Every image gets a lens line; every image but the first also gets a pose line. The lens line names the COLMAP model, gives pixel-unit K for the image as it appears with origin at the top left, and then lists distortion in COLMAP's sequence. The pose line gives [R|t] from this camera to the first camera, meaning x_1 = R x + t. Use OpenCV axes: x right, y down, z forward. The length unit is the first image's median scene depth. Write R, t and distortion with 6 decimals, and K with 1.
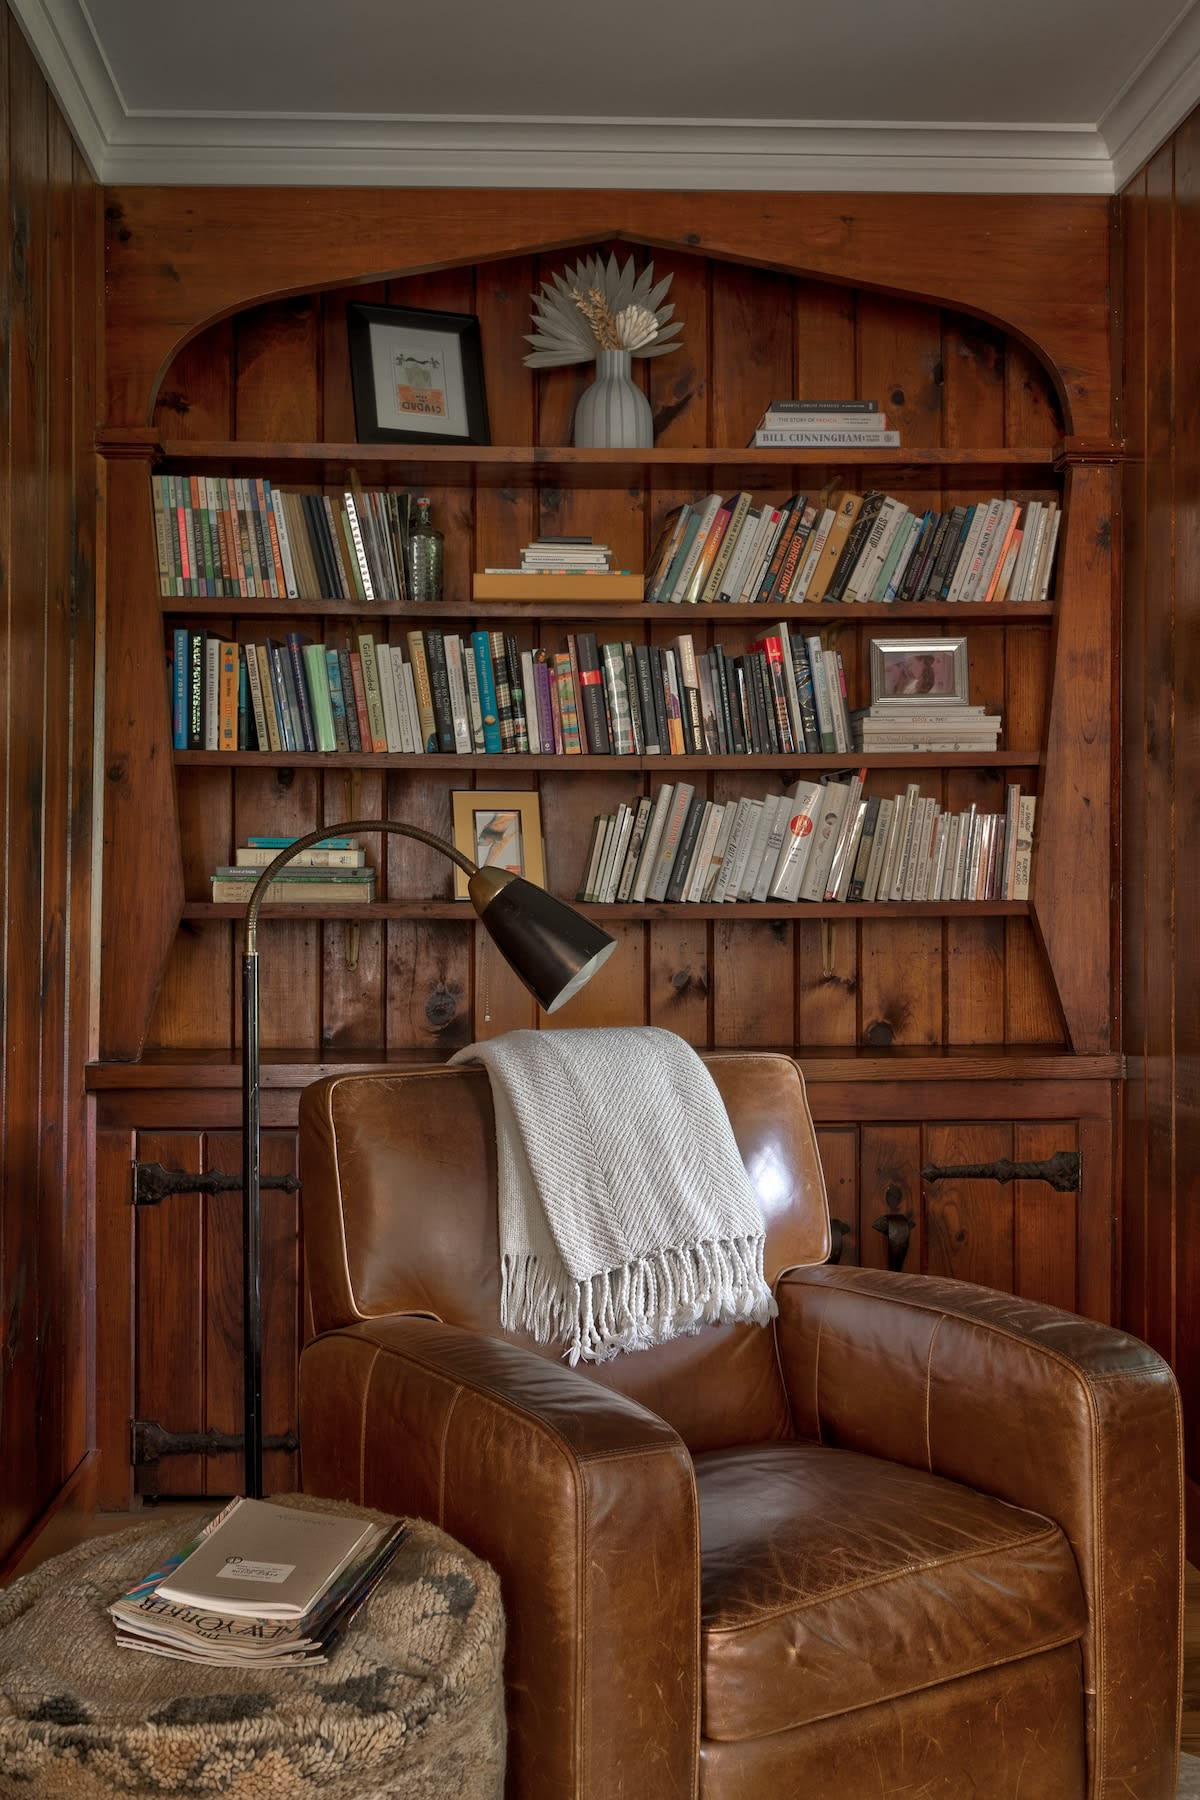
lens RADIAL K [[1947.4, 0, 598.7], [0, 1947.4, 899.1], [0, 0, 1]] dist [0.026554, 0.002784]
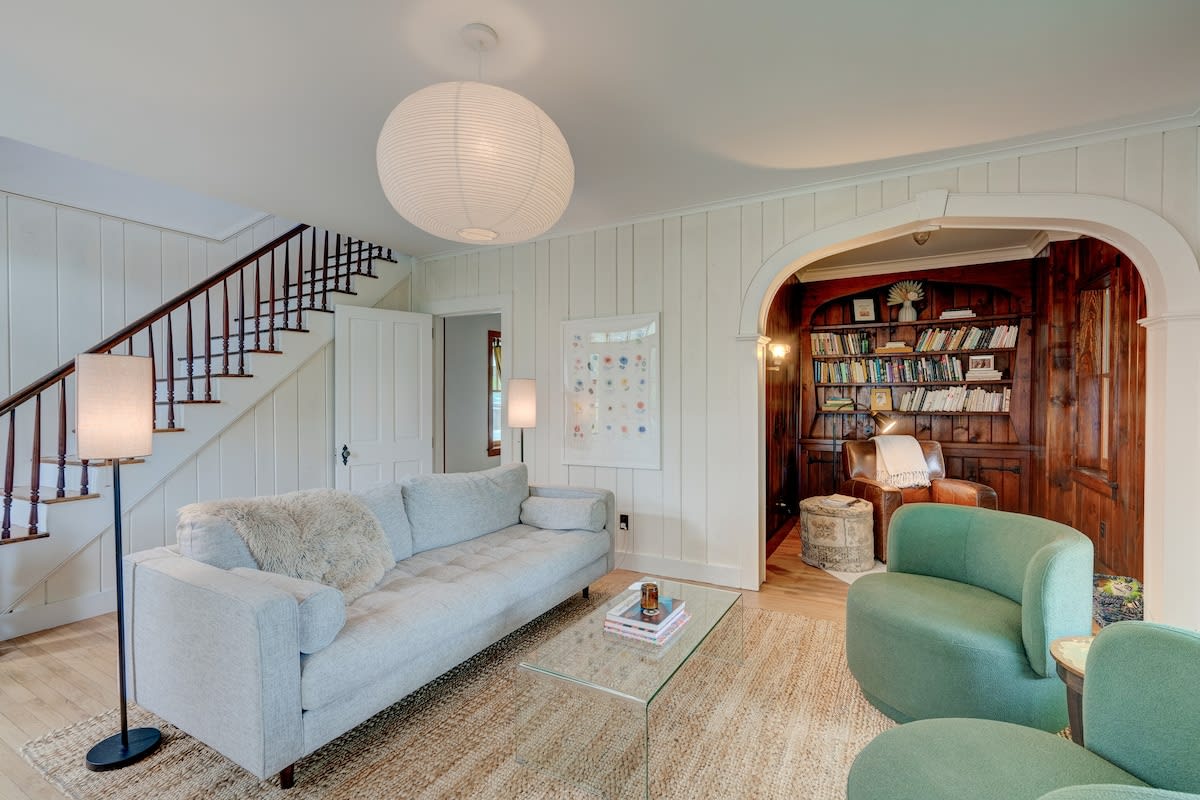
lens RADIAL K [[535.6, 0, 588.9], [0, 535.6, 404.3], [0, 0, 1]] dist [-0.010964, 0.002004]
pose [[0.840223, 0.004993, -0.542218, 0.066678], [0.002680, 0.999907, 0.013360, -0.036952], [0.542235, -0.012679, 0.840131, -0.618090]]
